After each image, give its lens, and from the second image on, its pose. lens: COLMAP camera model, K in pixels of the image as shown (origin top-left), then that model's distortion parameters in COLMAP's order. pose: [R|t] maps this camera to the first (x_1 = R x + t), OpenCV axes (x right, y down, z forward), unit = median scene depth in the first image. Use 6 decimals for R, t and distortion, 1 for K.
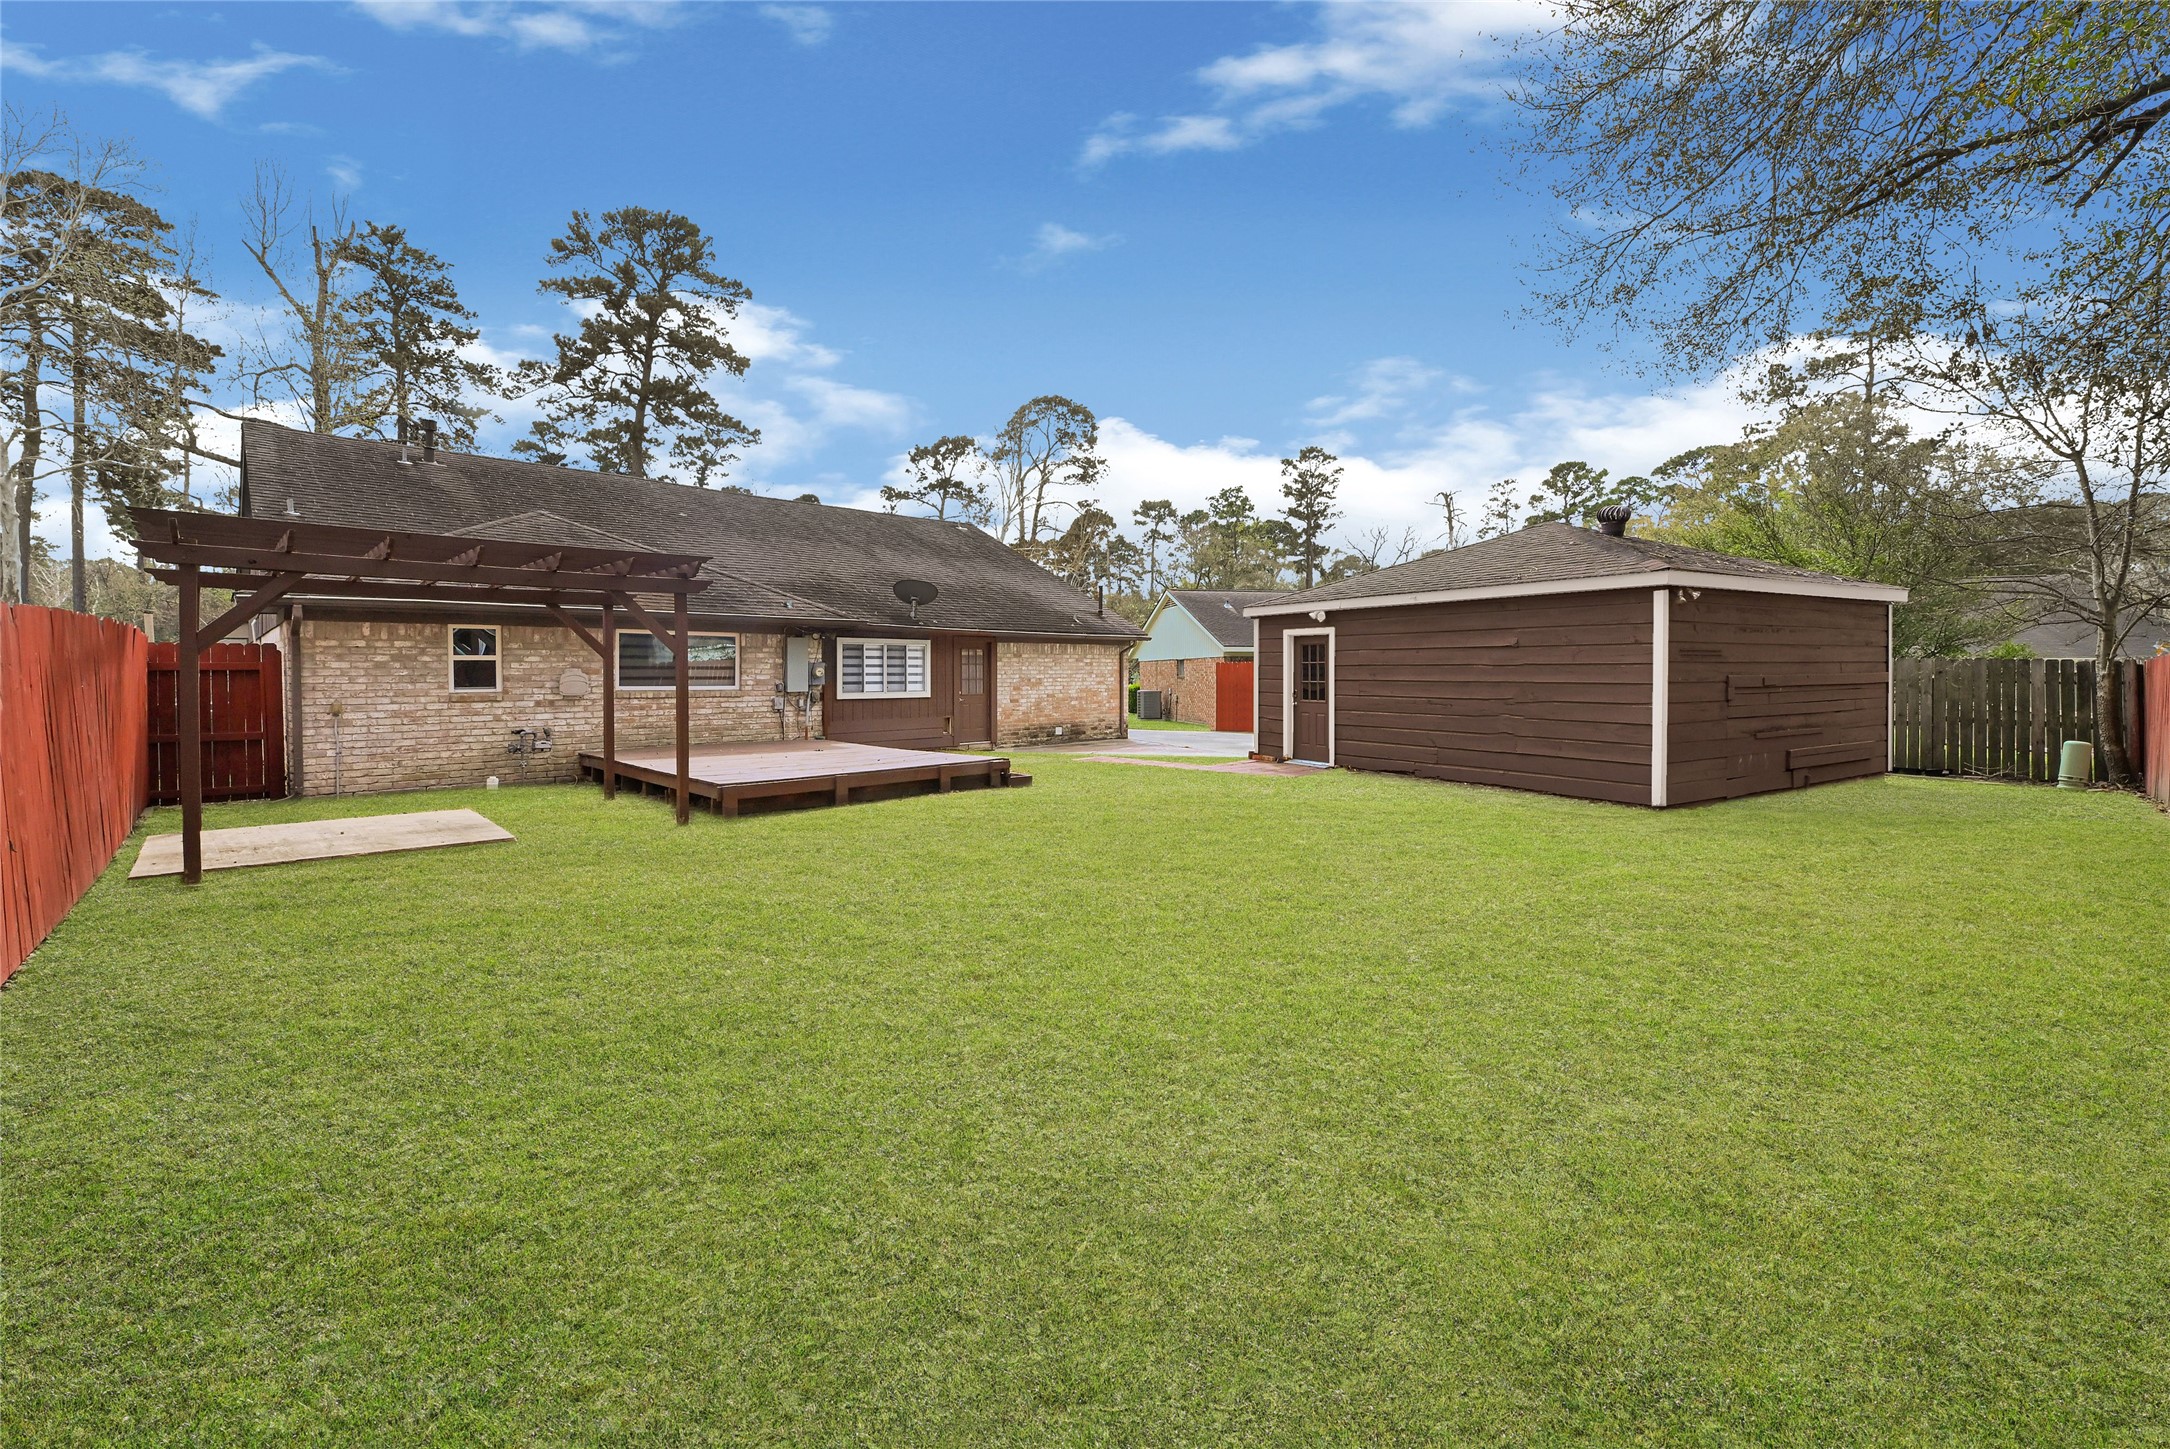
lens RADIAL K [[893.6, 0, 1071.3], [0, 893.6, 718.0], [0, 0, 1]] dist [-0.001317, -0.000023]
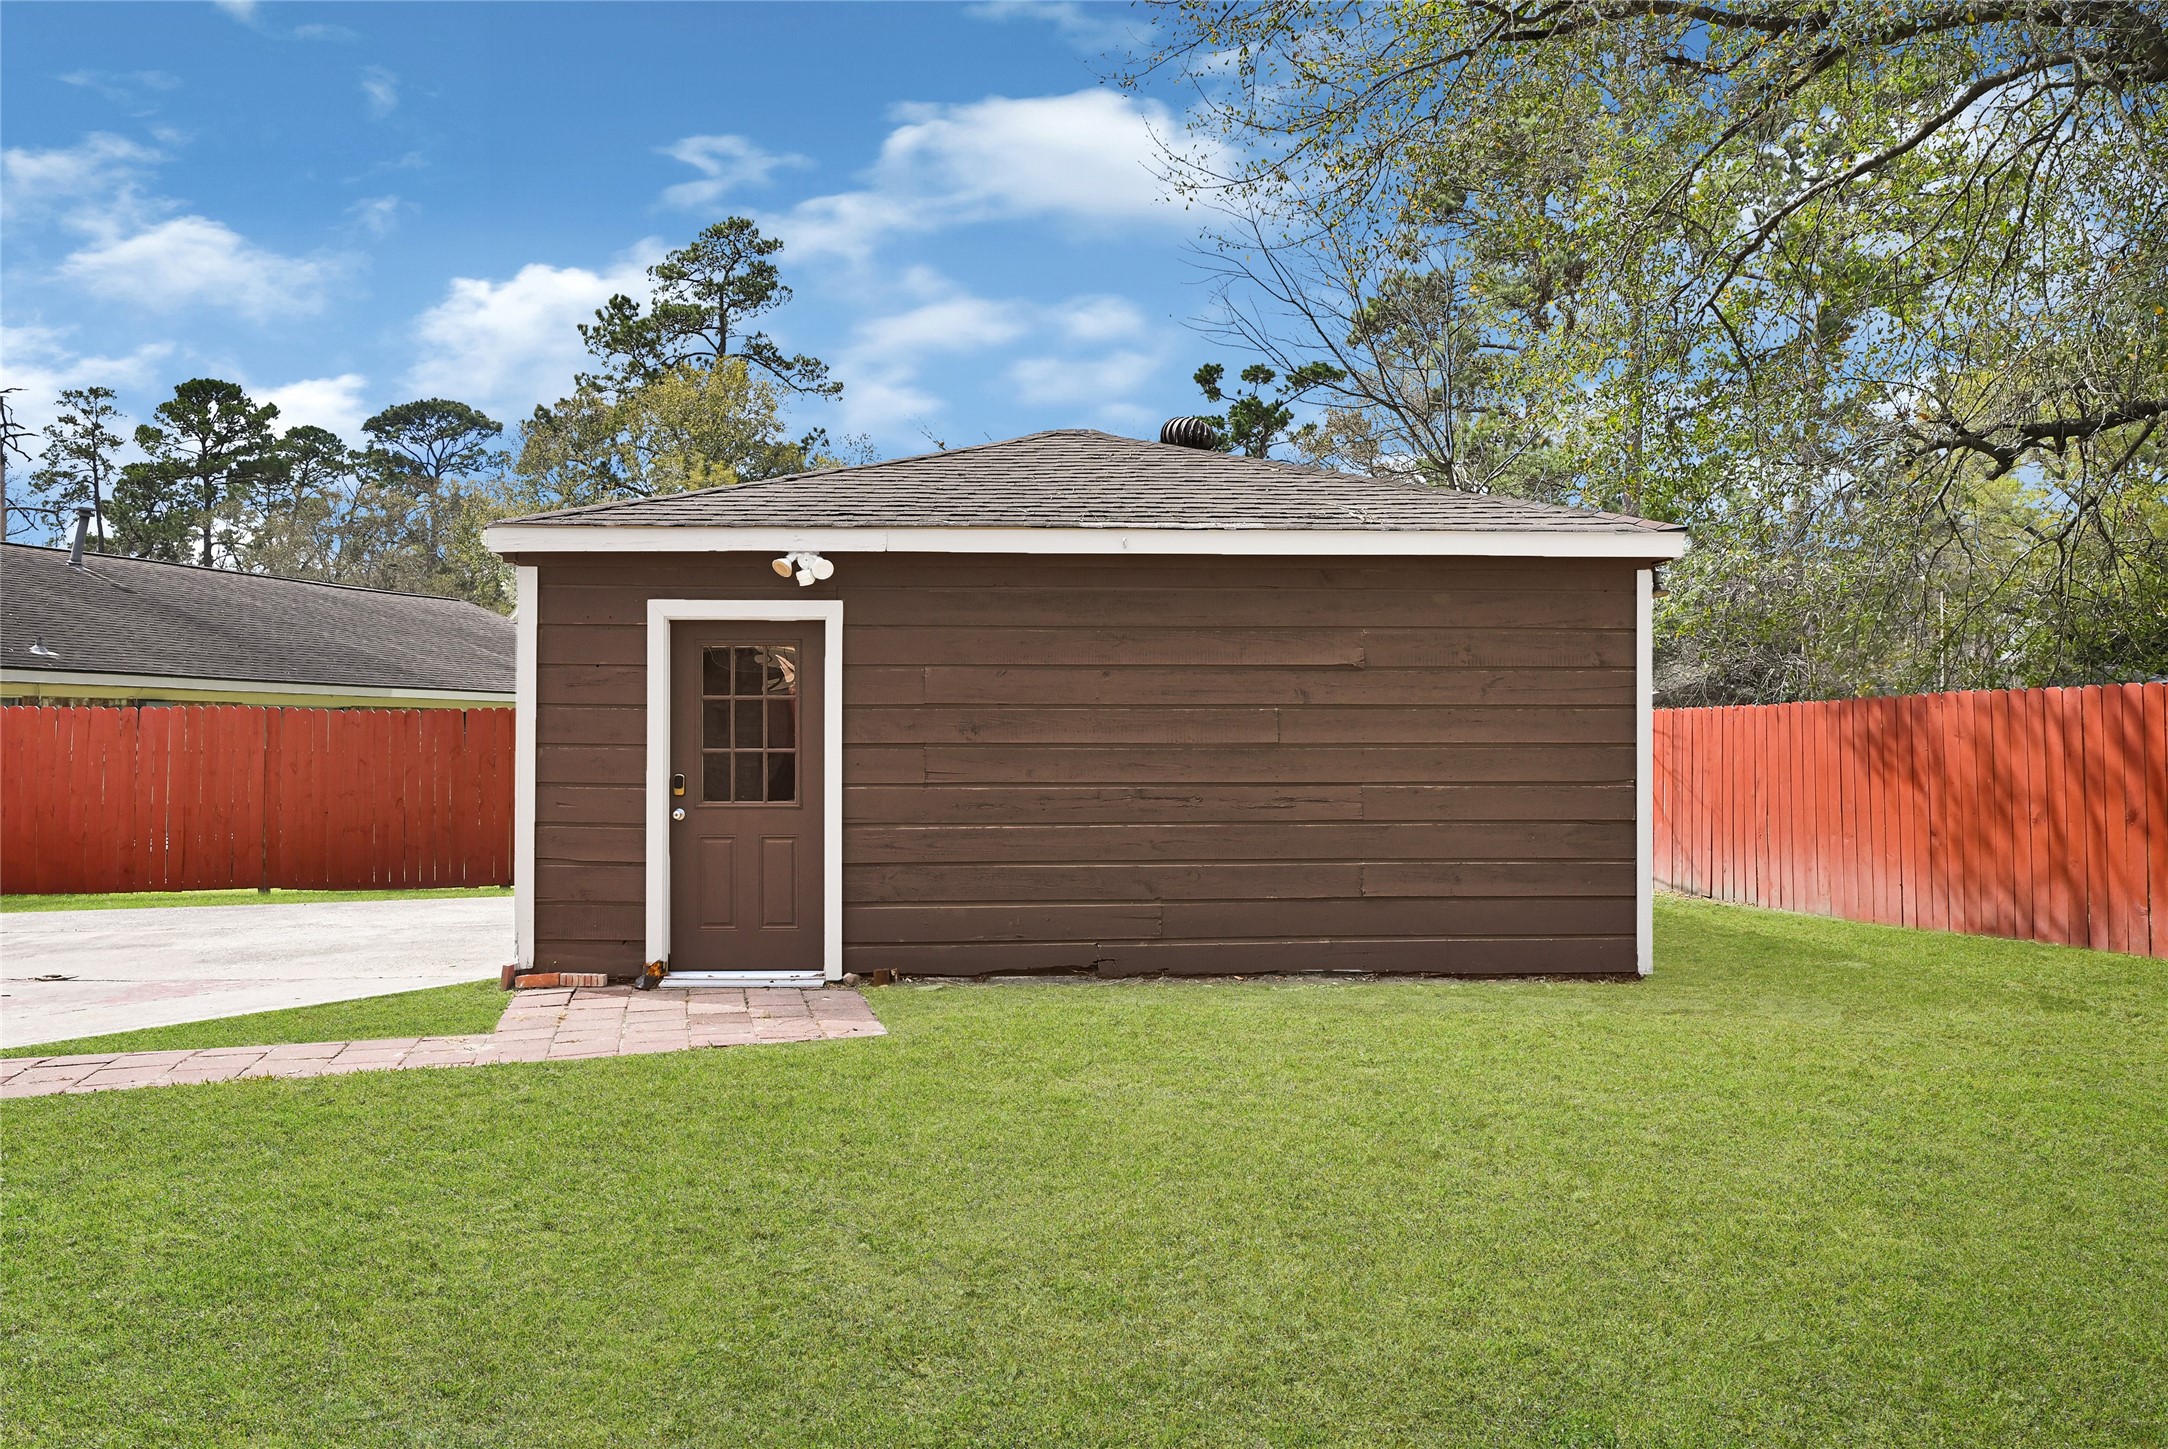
lens RADIAL K [[1483.7, 0, 1084.2], [0, 1483.7, 758.8], [0, 0, 1]] dist [-0.000243, -0.001398]
pose [[0.466047, -0.007697, 0.884726, -0.188602], [0.047146, 0.998758, -0.016146, -0.020402], [-0.883503, 0.049236, 0.465831, 0.582577]]
